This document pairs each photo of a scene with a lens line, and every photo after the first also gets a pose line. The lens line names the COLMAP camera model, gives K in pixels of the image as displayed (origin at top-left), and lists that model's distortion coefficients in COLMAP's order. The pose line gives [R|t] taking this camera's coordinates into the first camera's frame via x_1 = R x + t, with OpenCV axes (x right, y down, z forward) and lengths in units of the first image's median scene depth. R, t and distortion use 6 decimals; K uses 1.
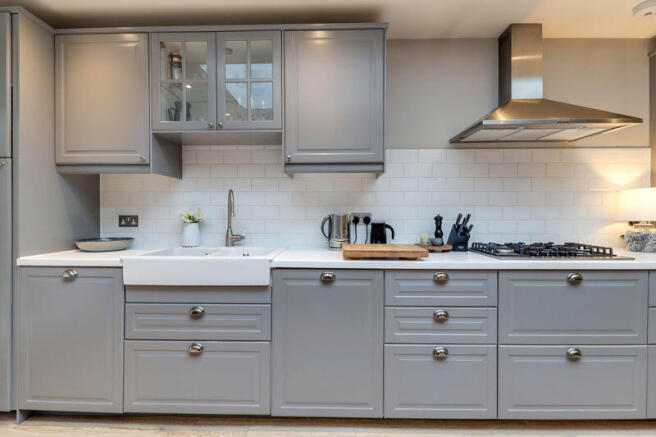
lens RADIAL K [[351.1, 0, 327.7], [0, 351.1, 208.6], [0, 0, 1]] dist [-0.001921, -0.000522]
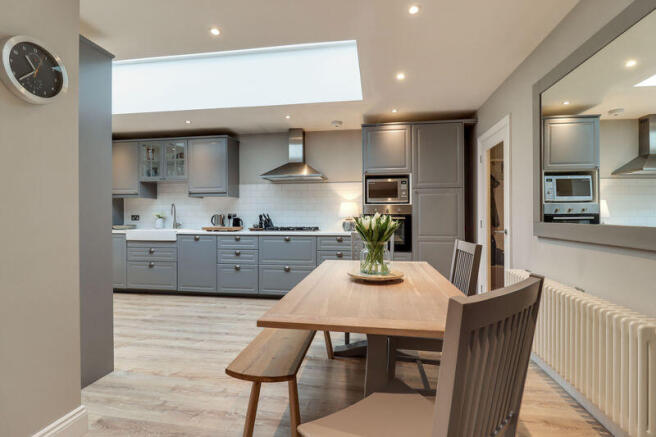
lens RADIAL K [[309.4, 0, 328.0], [0, 309.4, 218.5], [0, 0, 1]] dist [-0.017127, -0.000417]
pose [[0.992381, -0.002724, -0.123176, 1.054945], [0.003998, 0.999941, 0.010098, 0.028097], [0.123141, -0.010513, 0.992333, -0.969405]]
